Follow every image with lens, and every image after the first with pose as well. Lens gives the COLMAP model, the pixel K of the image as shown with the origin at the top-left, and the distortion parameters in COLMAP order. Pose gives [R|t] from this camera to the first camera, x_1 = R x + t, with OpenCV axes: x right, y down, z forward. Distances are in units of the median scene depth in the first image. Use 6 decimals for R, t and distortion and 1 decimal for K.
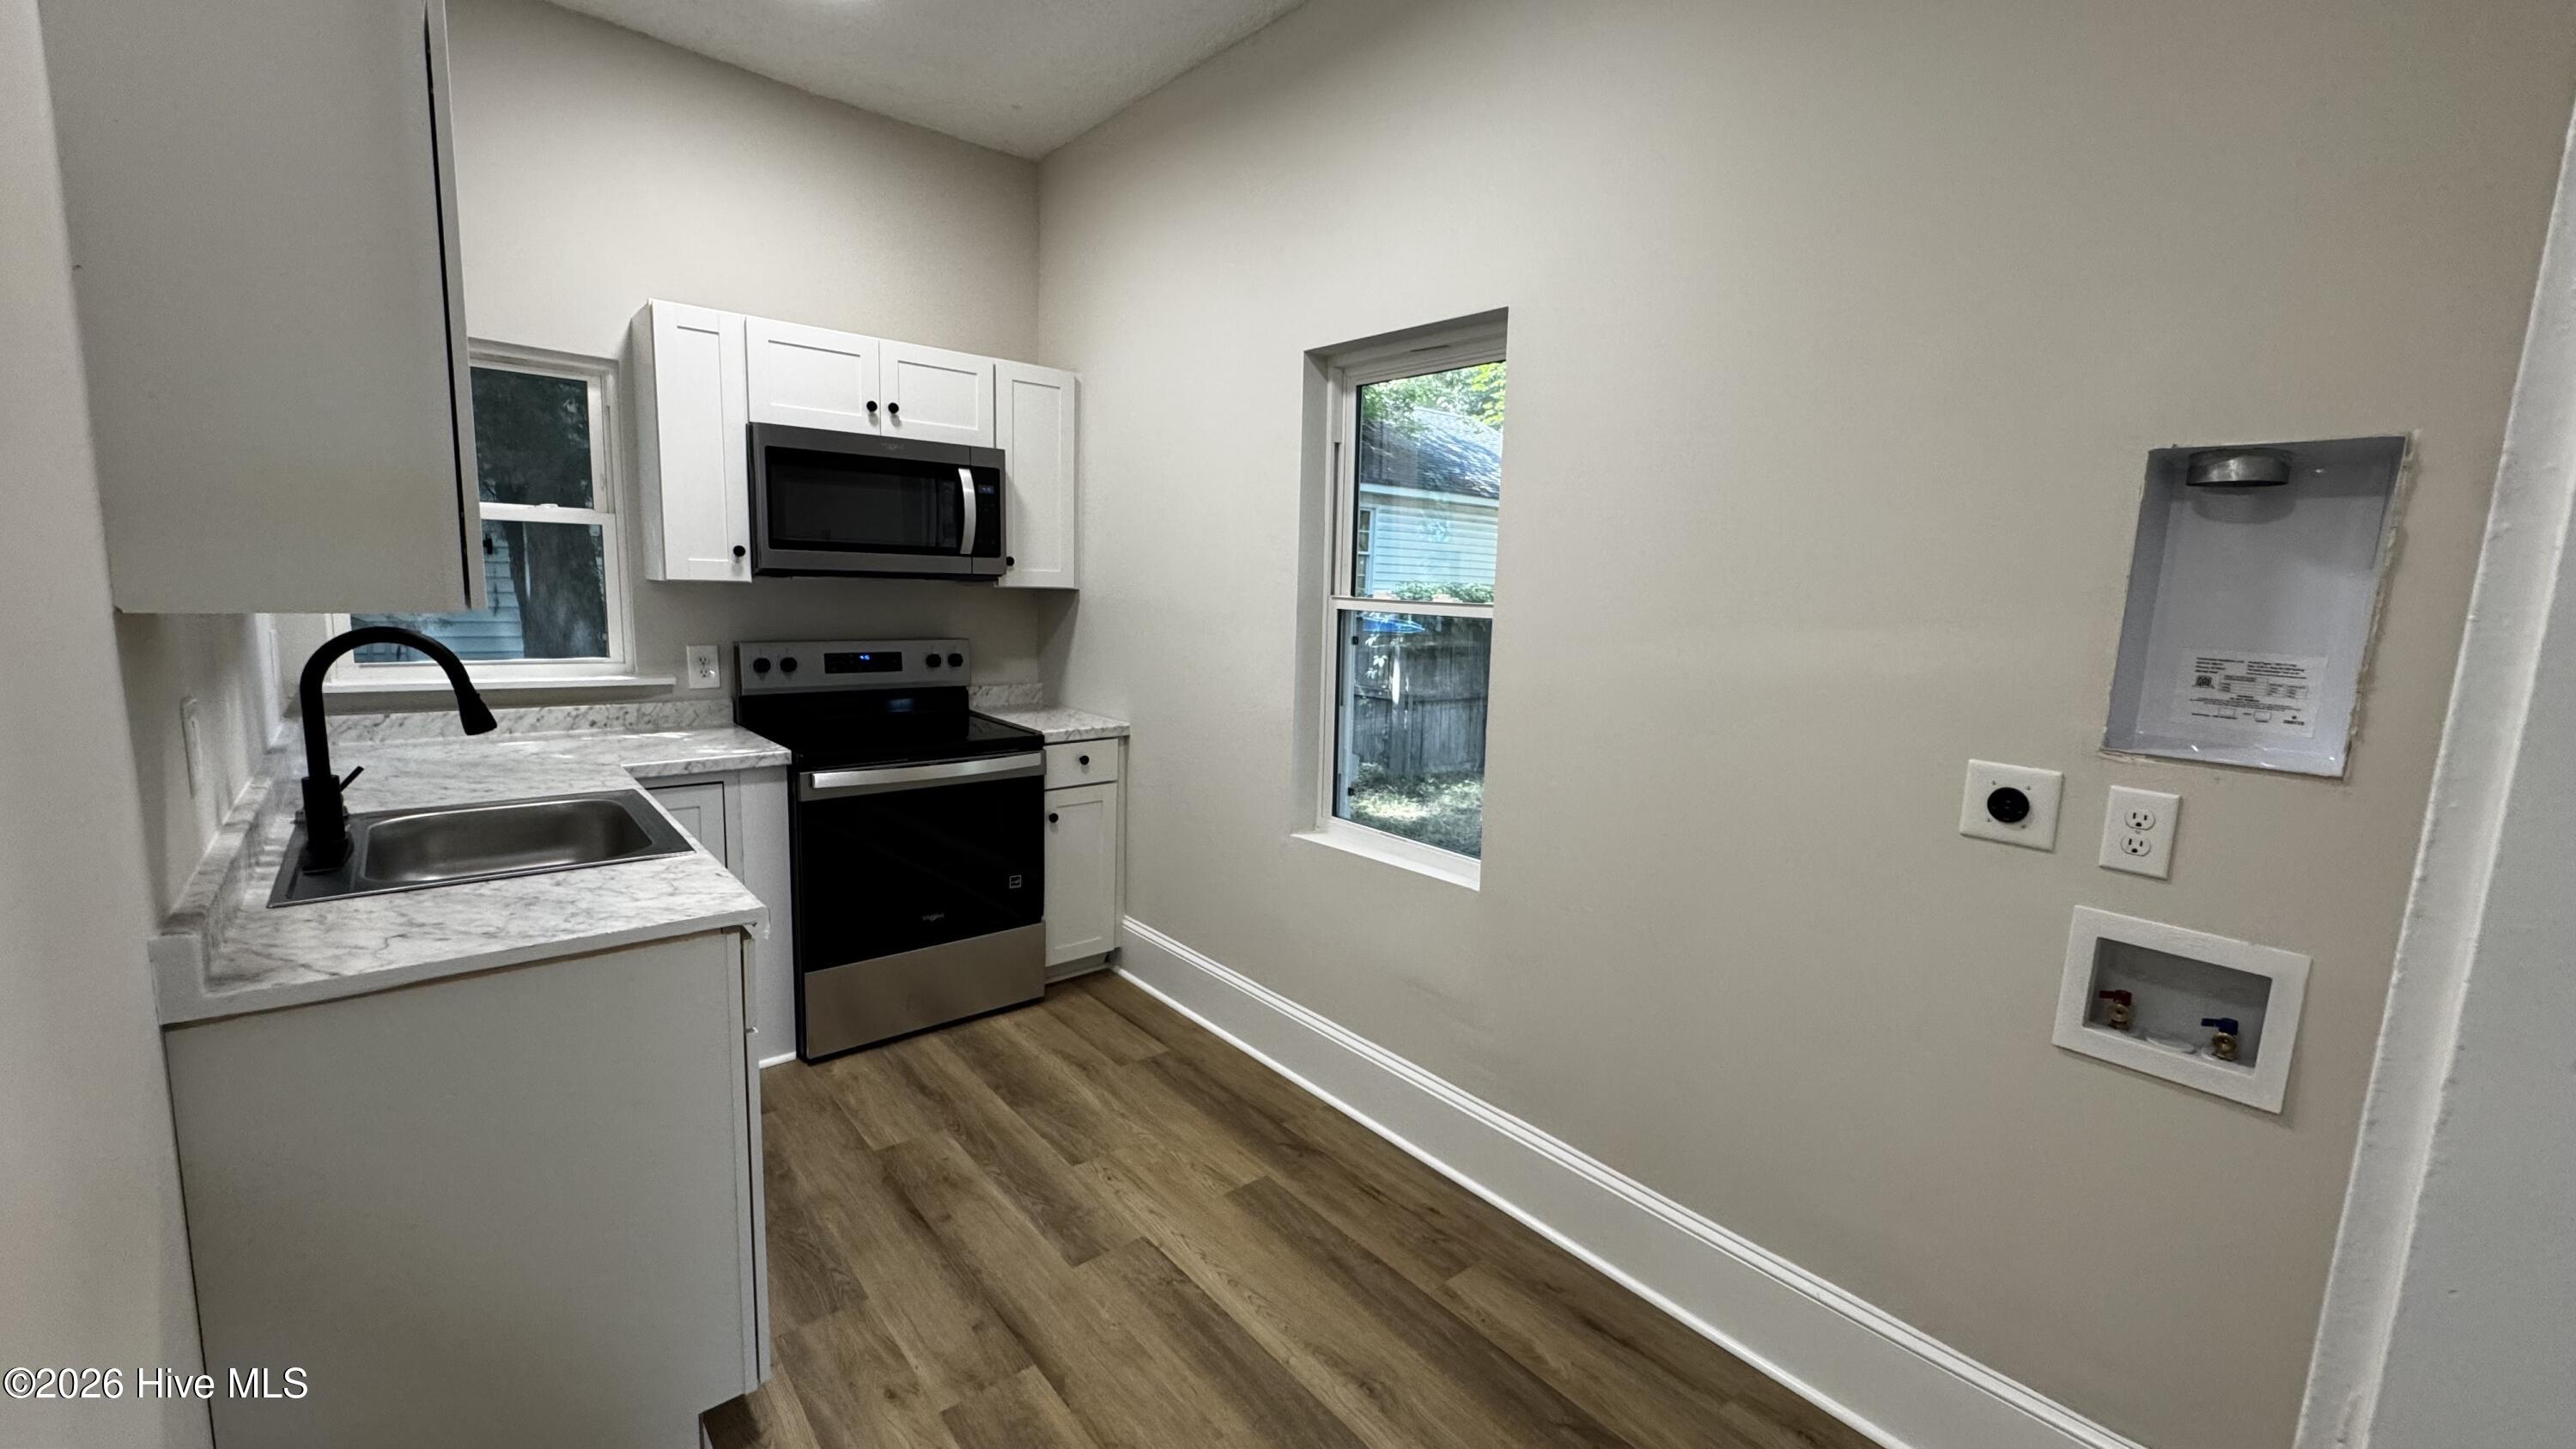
lens RADIAL K [[1025.2, 0, 1301.0], [0, 1025.2, 721.3], [0, 0, 1]] dist [-0.000923, 0.000016]
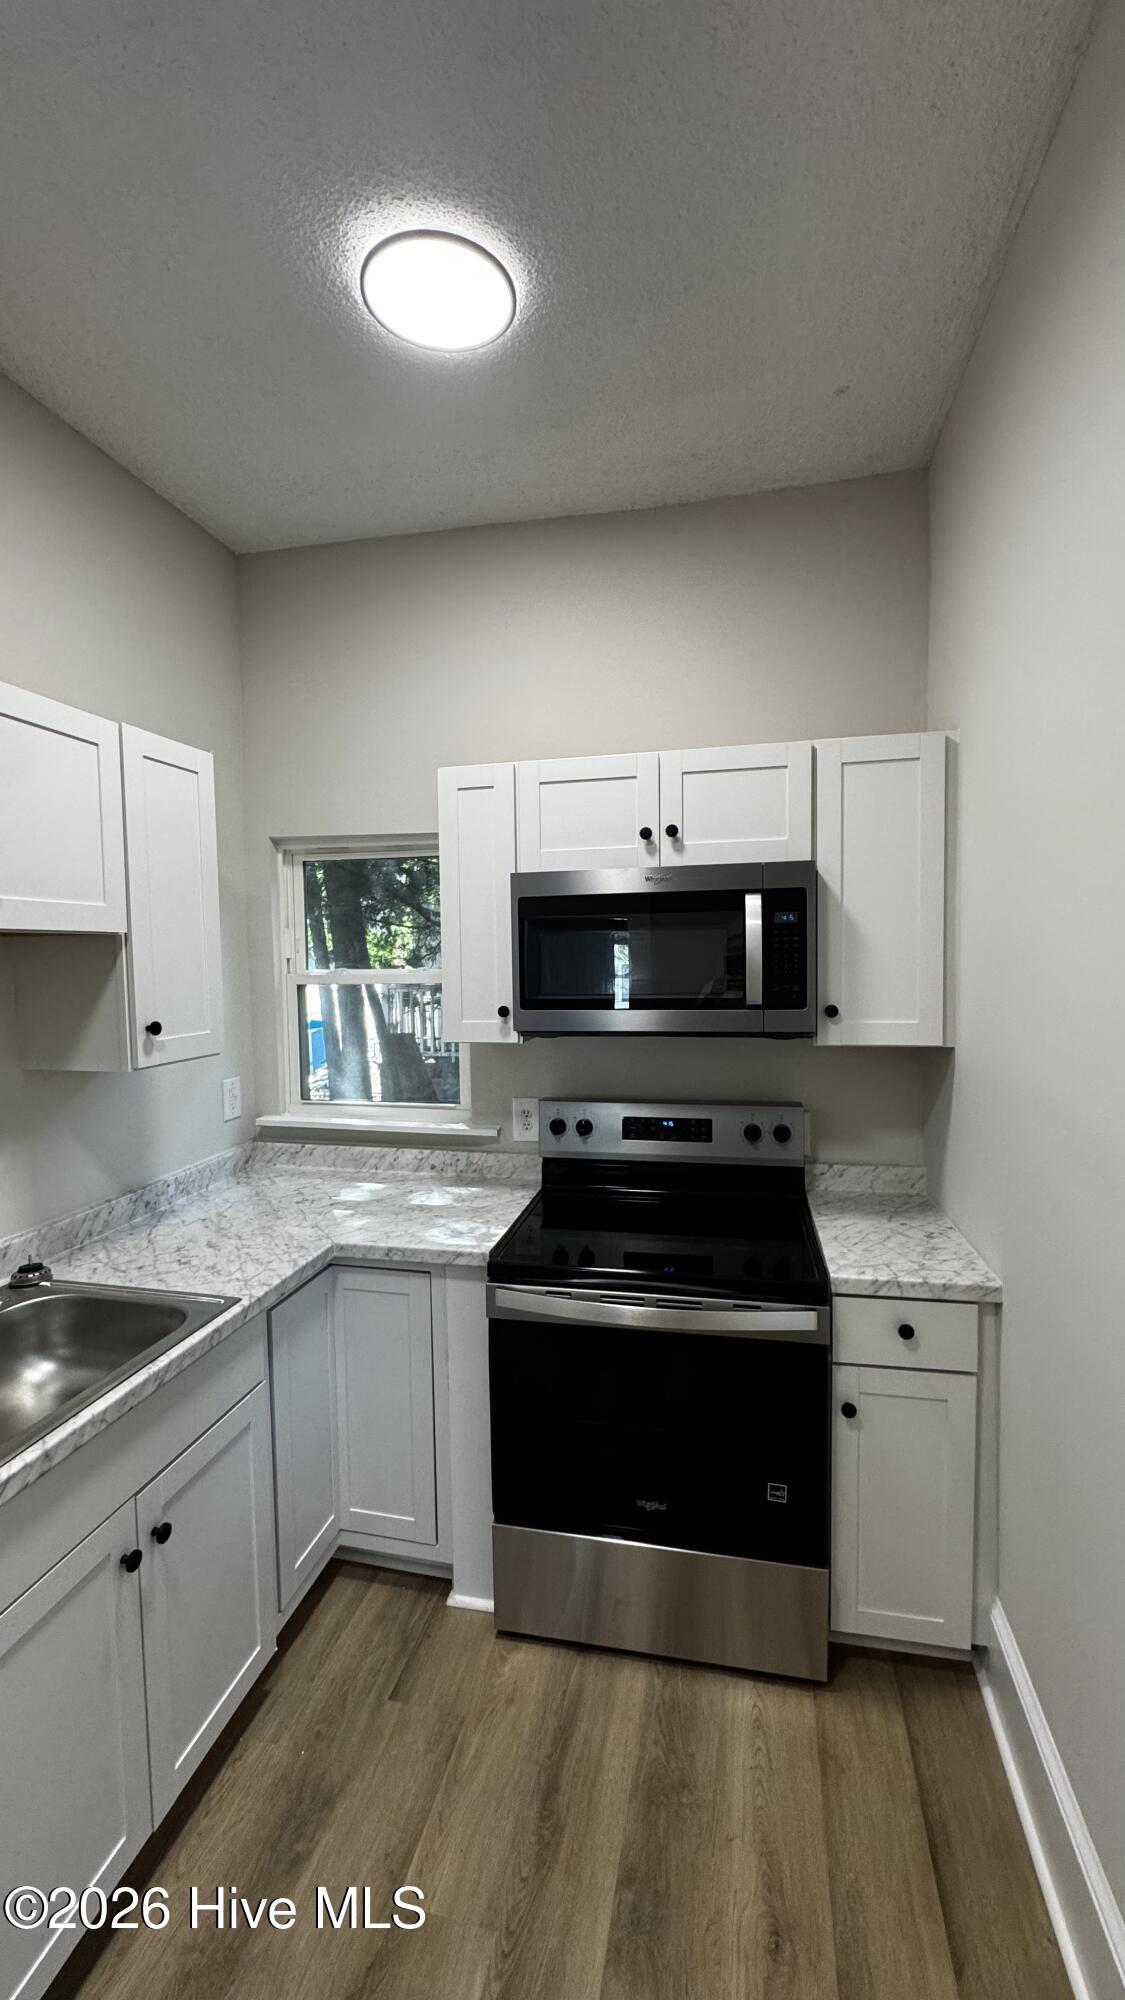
lens RADIAL K [[795.9, 0, 565.3], [0, 795.9, 1002.2], [0, 0, 1]] dist [-0.000923, 0.000016]
pose [[0.588322, 0.003273, -0.808620, 0.062481], [-0.077585, 0.995607, -0.052418, -0.129492], [0.804896, 0.093576, 0.585991, 0.569408]]
